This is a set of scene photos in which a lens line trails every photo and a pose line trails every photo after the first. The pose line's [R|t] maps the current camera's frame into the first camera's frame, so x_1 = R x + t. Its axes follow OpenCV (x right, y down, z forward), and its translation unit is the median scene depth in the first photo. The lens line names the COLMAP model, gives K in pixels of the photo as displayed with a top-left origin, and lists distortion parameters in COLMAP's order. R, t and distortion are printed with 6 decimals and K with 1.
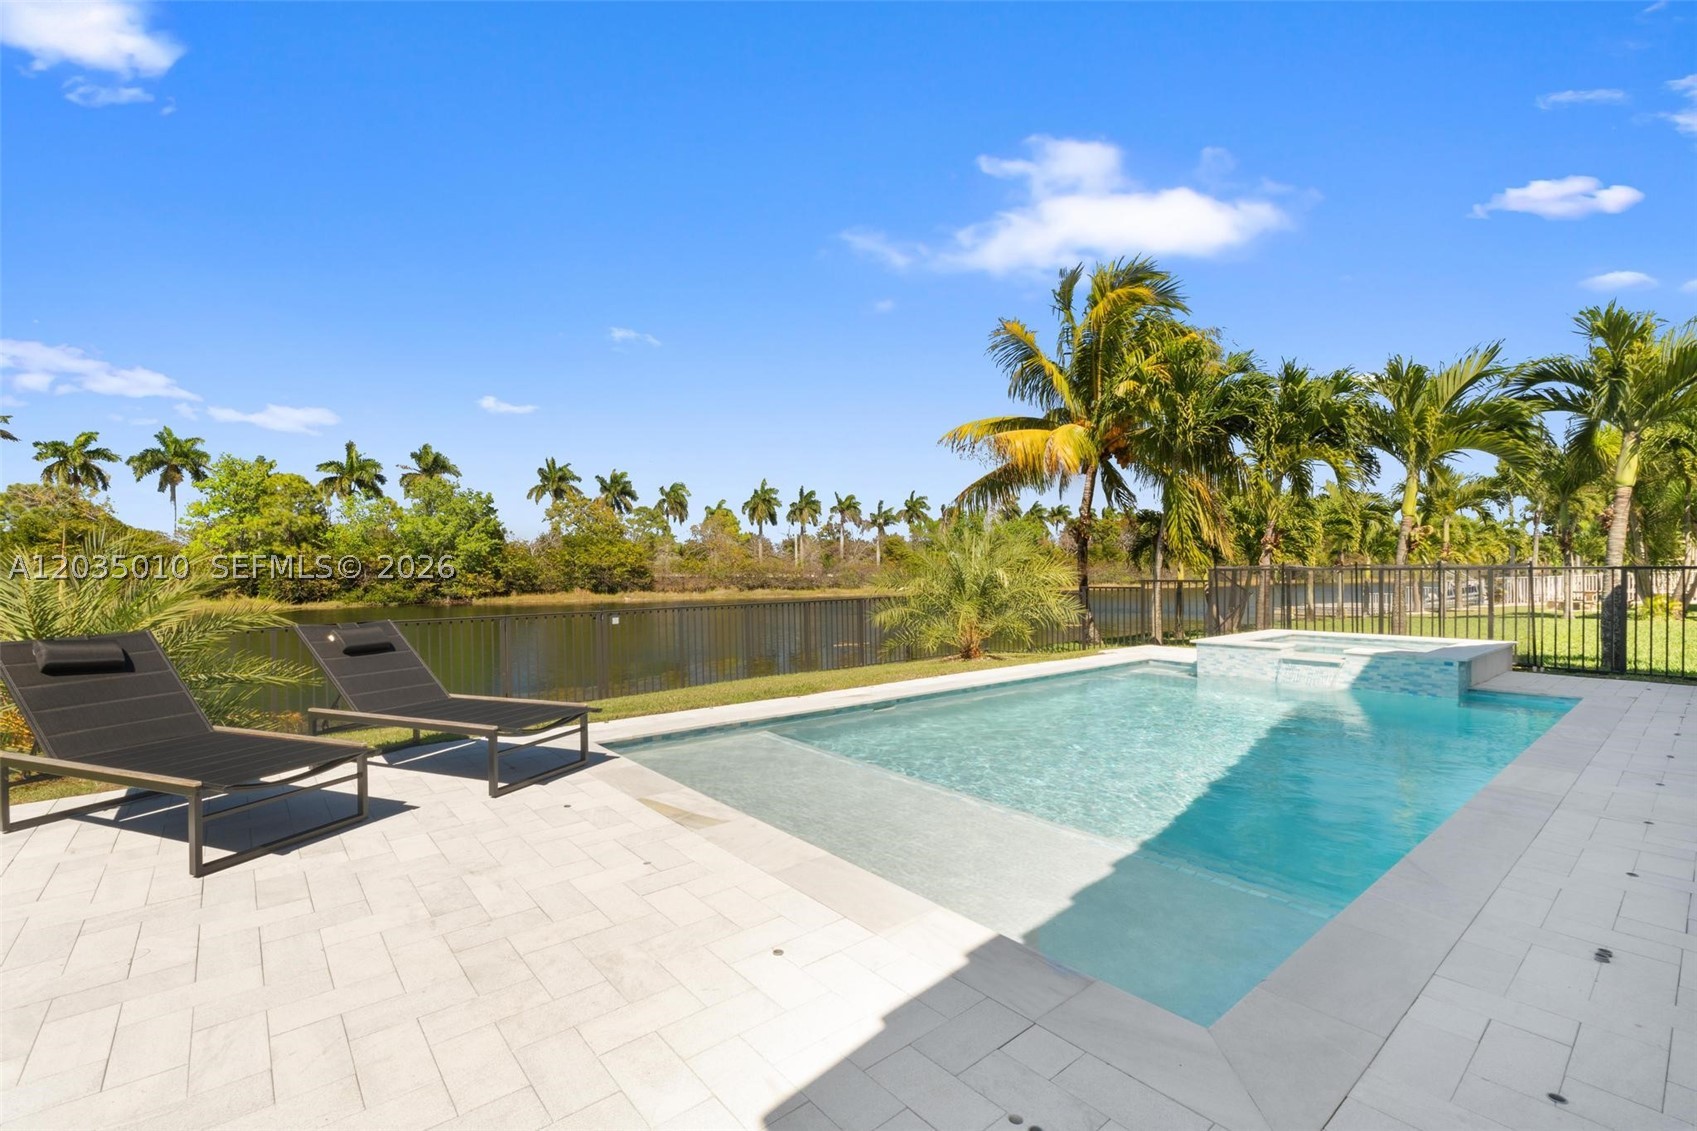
lens RADIAL K [[734.1, 0, 843.0], [0, 734.1, 579.0], [0, 0, 1]] dist [-0.001716, -0.000521]
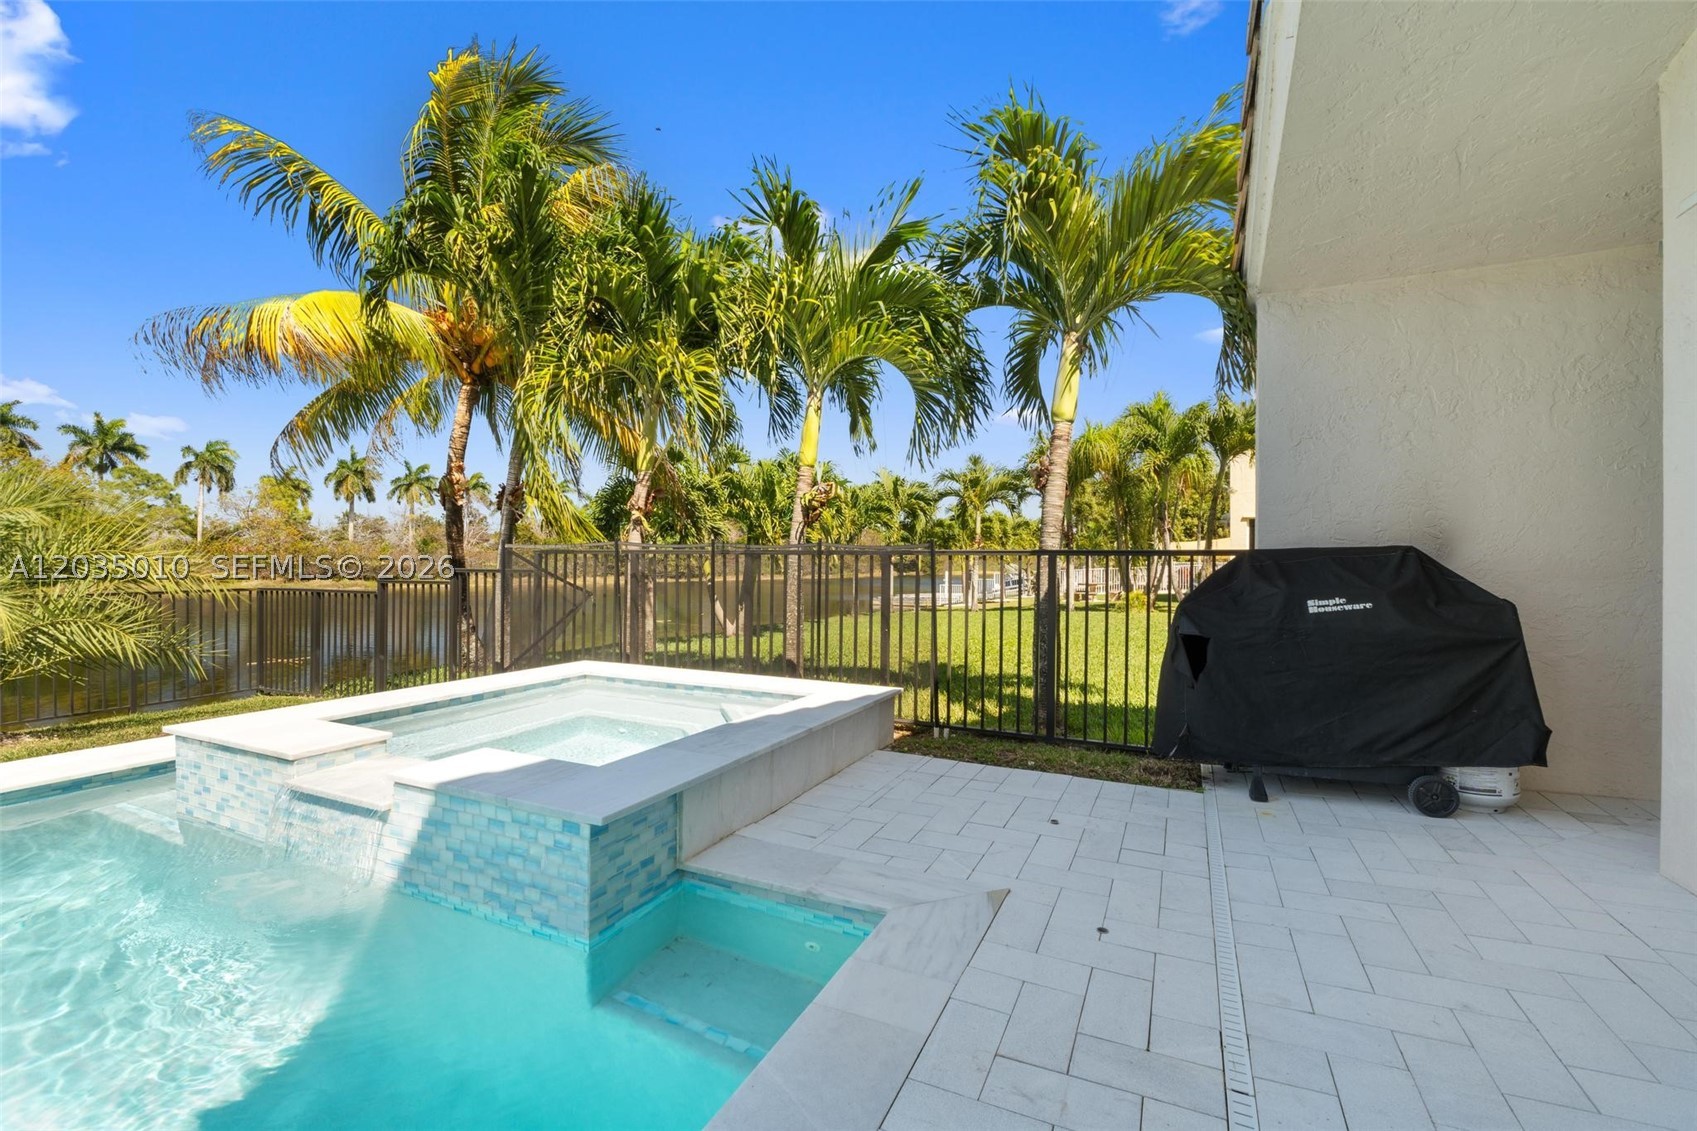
lens RADIAL K [[716.6, 0, 828.2], [0, 716.6, 563.4], [0, 0, 1]] dist [0.000259, -0.000032]
pose [[0.912288, 0.010928, 0.409404, 0.210986], [-0.007629, 0.999924, -0.009689, 0.000182], [-0.409478, 0.005715, 0.912302, 0.174768]]
